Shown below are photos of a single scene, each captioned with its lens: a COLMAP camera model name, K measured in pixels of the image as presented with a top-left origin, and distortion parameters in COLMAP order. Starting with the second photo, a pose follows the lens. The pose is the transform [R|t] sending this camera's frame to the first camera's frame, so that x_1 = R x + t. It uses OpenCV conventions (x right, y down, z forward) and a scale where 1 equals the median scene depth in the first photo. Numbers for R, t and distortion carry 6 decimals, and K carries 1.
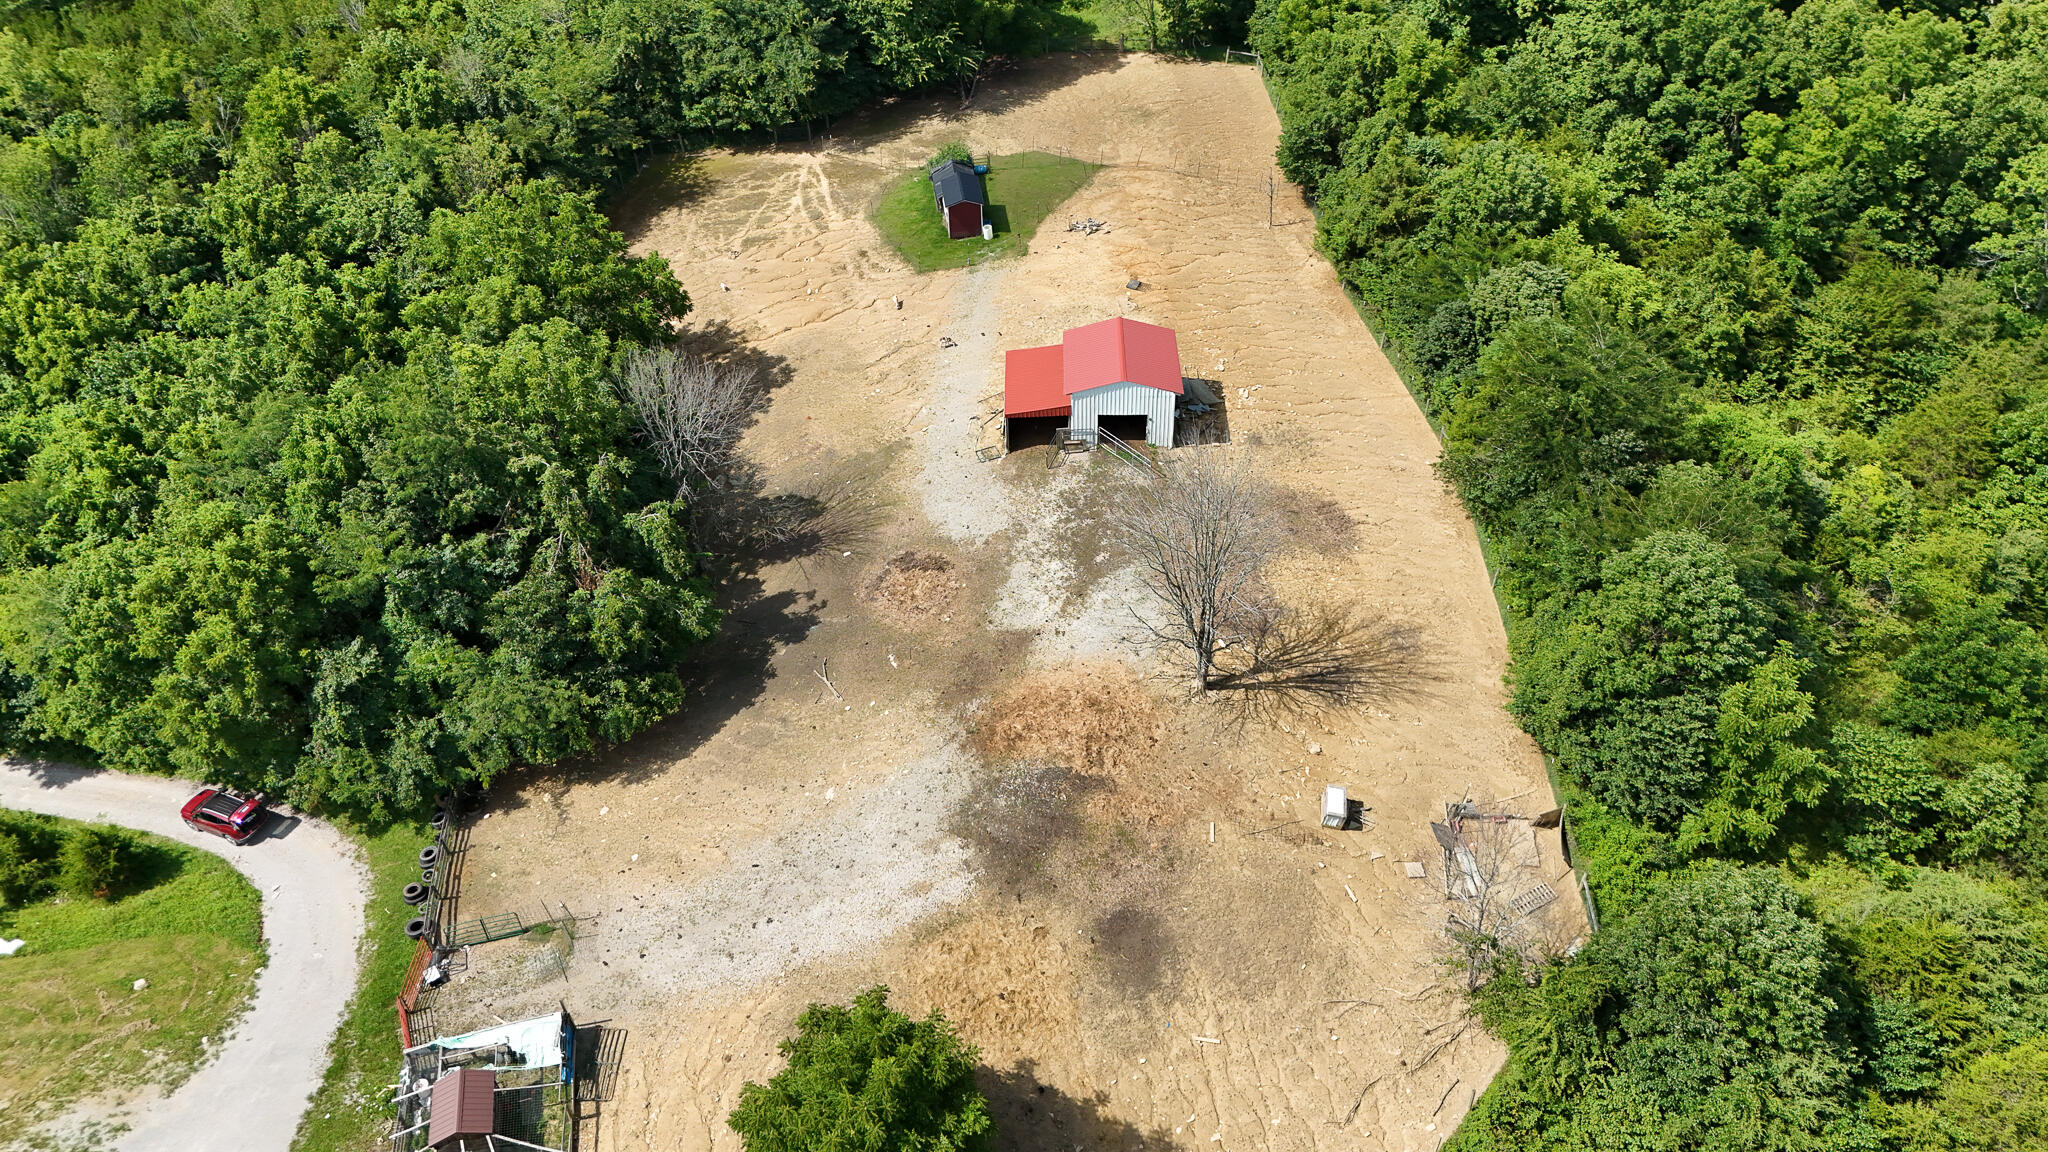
lens RADIAL K [[1505.7, 0, 1024.7], [0, 1505.7, 573.7], [0, 0, 1]] dist [0.054783, -0.037636]
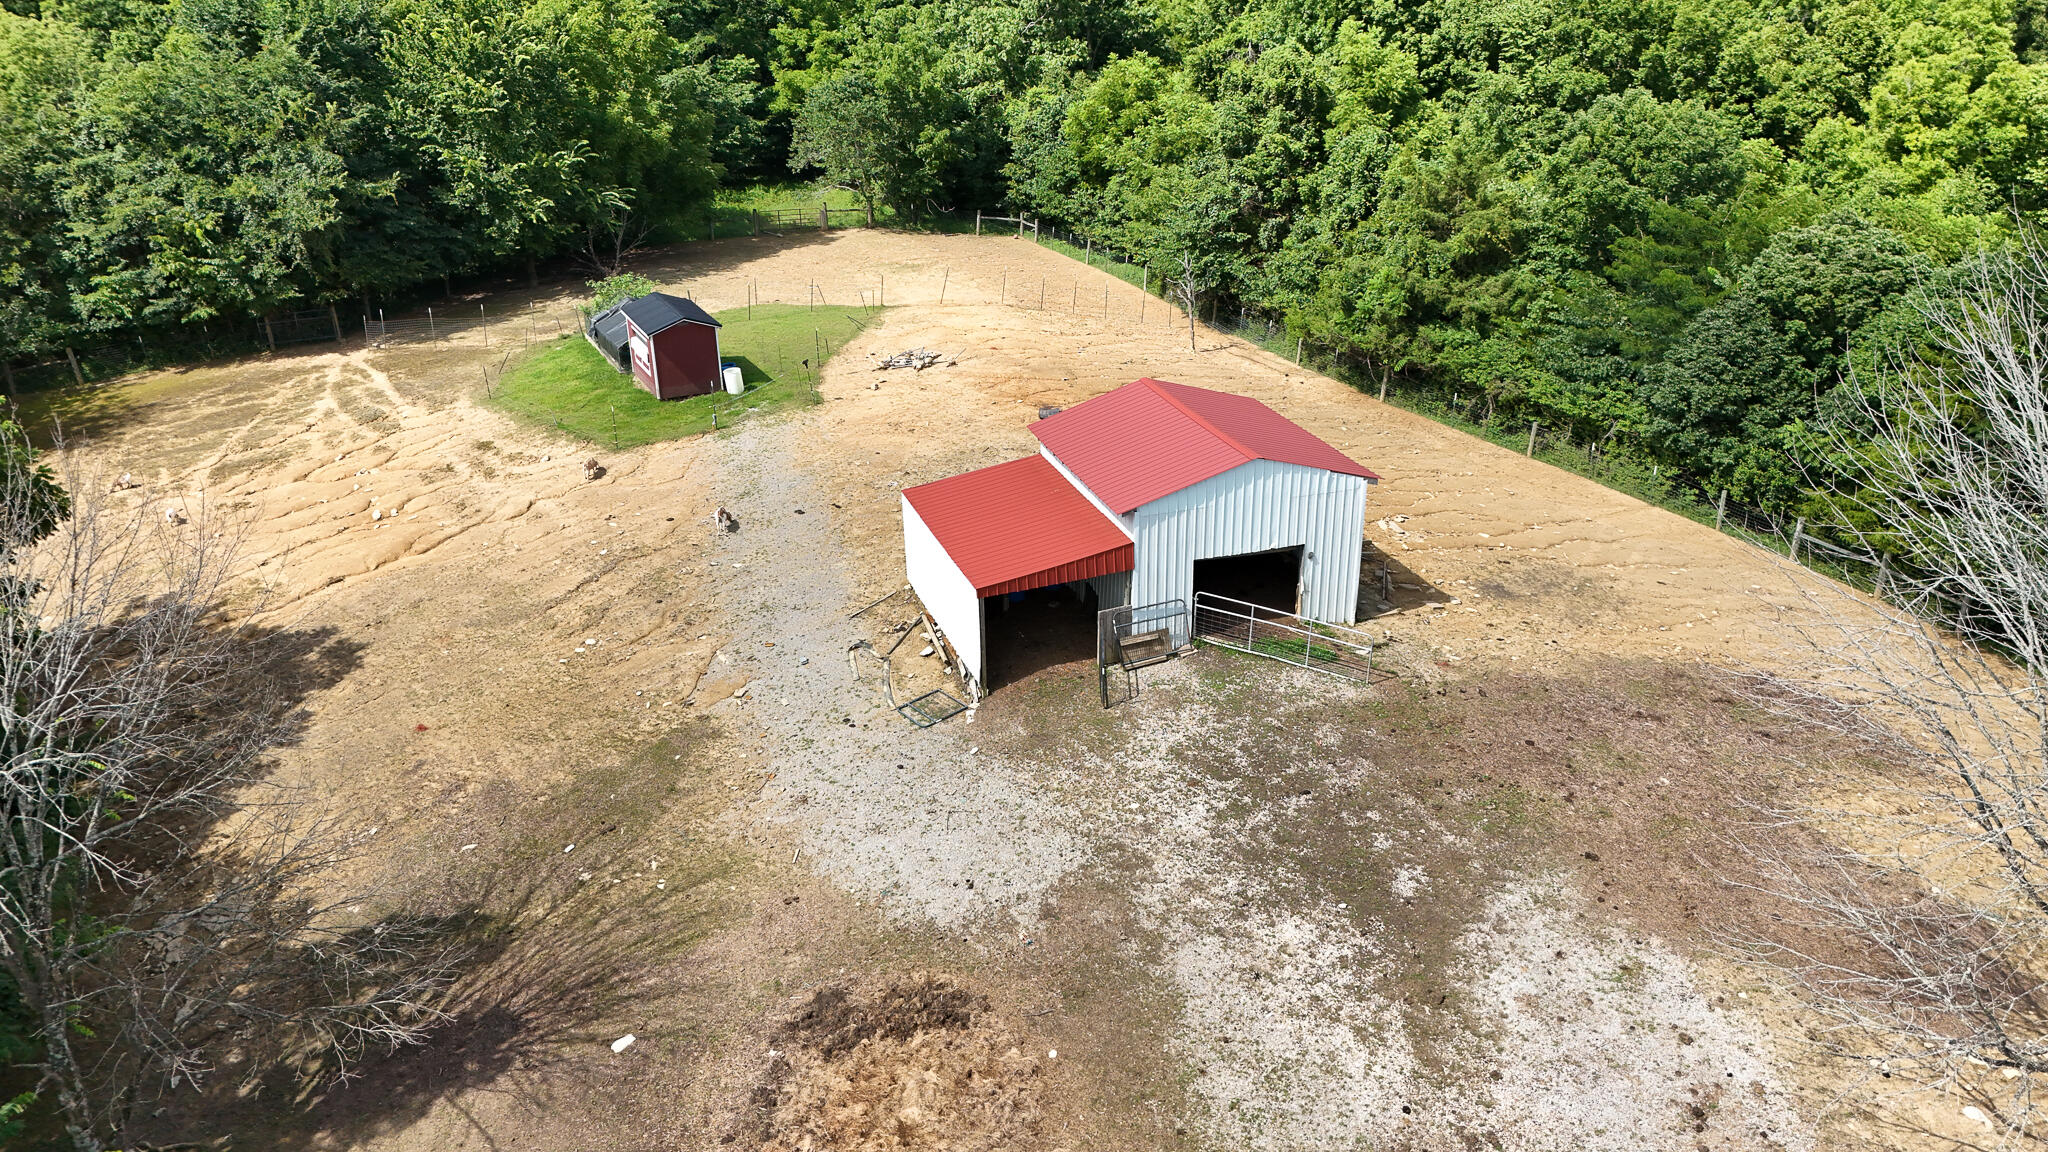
lens RADIAL K [[1505.7, 0, 1018.6], [0, 1505.7, 582.3], [0, 0, 1]] dist [0.054783, -0.037636]
pose [[0.945947, -0.129903, 0.297168, -0.096228], [0.212029, 0.941050, -0.263567, -0.002219], [-0.245412, 0.312329, 0.917727, 0.524037]]
